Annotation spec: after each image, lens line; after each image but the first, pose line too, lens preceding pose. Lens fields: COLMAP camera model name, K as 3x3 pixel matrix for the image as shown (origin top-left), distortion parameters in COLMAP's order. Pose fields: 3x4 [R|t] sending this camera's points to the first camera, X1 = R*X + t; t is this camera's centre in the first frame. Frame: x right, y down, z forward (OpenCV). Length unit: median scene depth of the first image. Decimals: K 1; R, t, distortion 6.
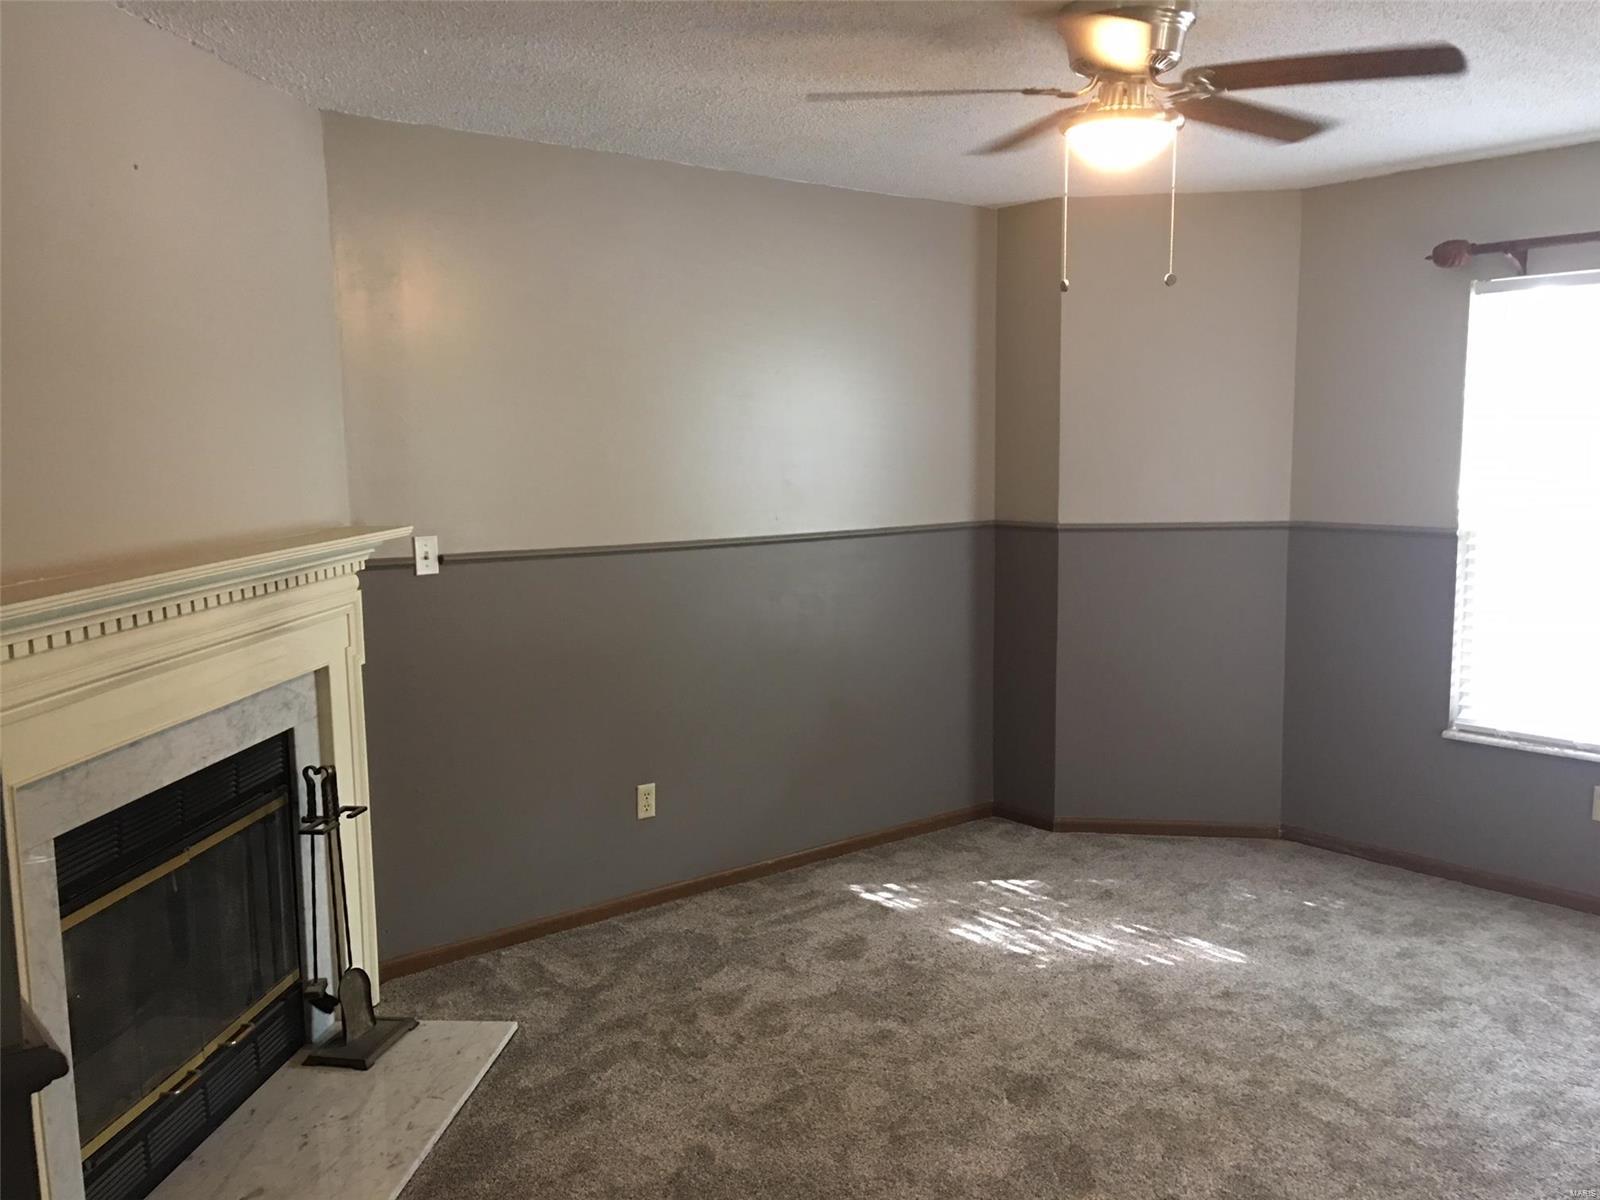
lens RADIAL K [[1357.8, 0, 807.7], [0, 1357.8, 599.3], [0, 0, 1]] dist [0.112511, -0.156949]
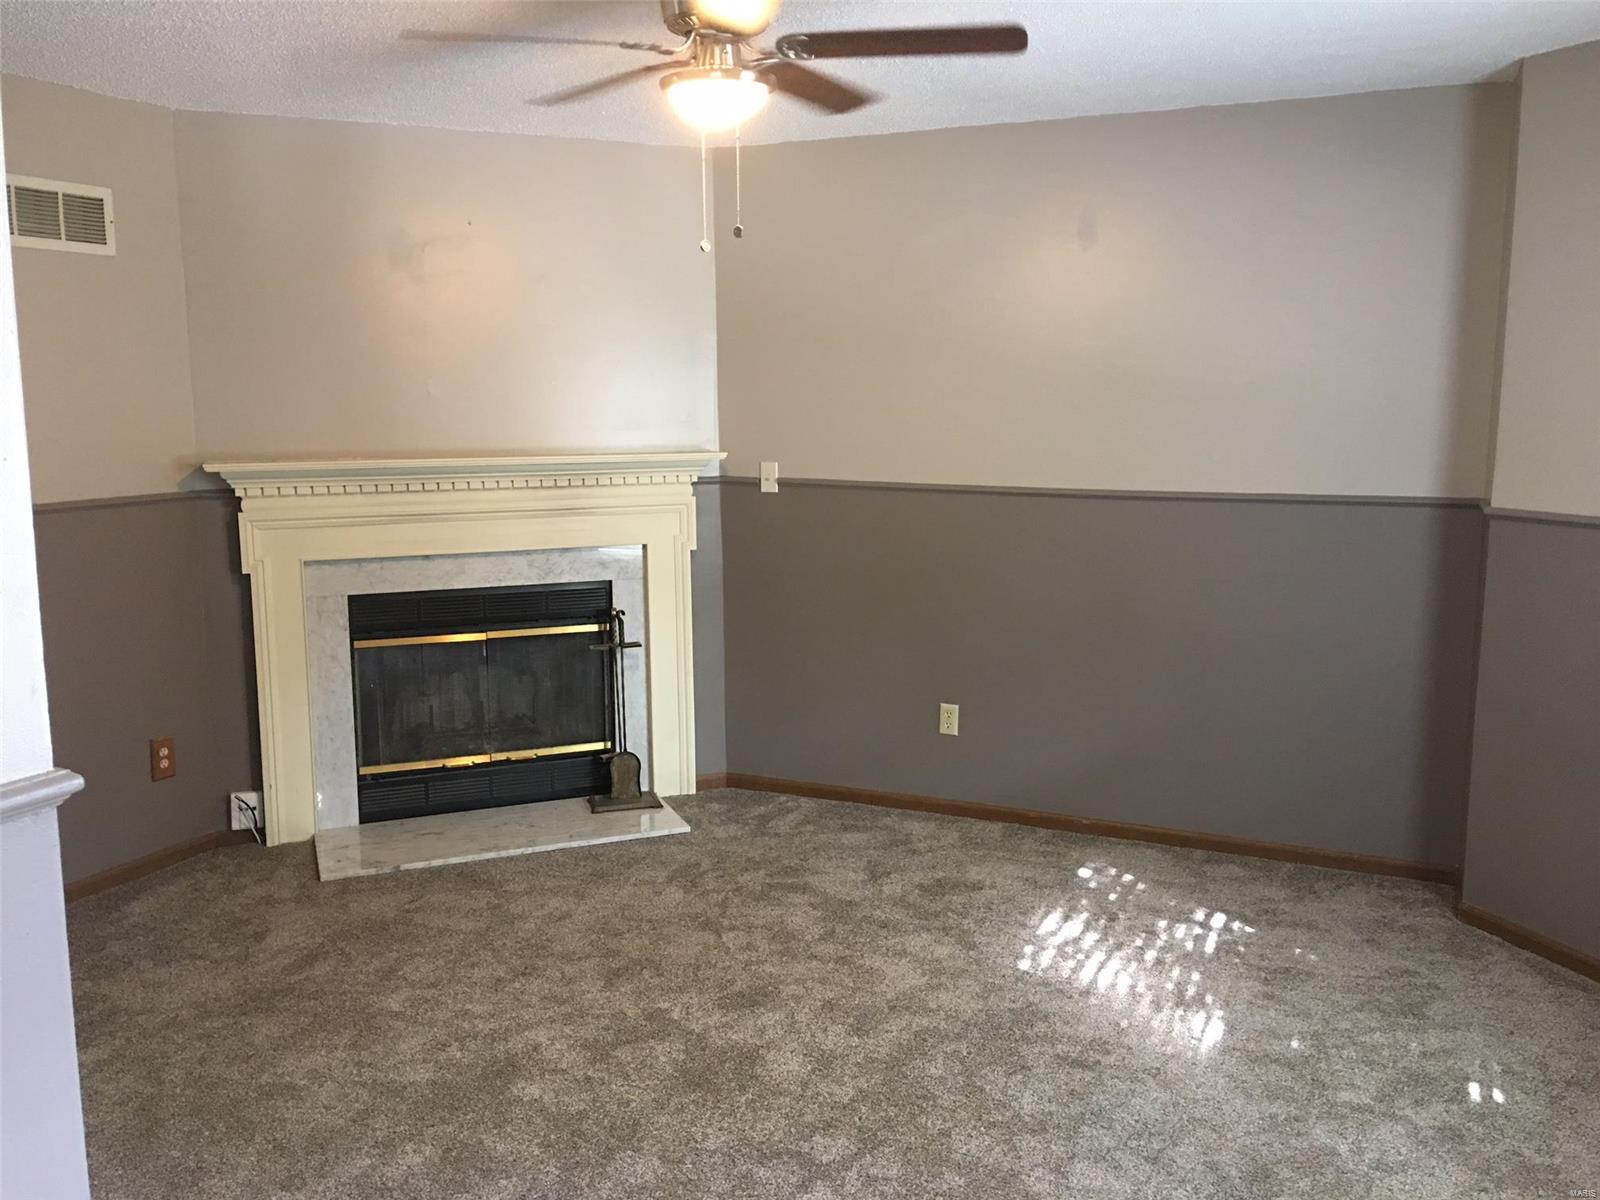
lens RADIAL K [[1357.8, 0, 808.1], [0, 1357.8, 592.2], [0, 0, 1]] dist [0.112511, -0.156949]
pose [[0.448453, 0.139065, -0.882922, 0.883186], [-0.111637, 0.988802, 0.099039, -0.055476], [0.886807, 0.054153, 0.458955, 0.438163]]
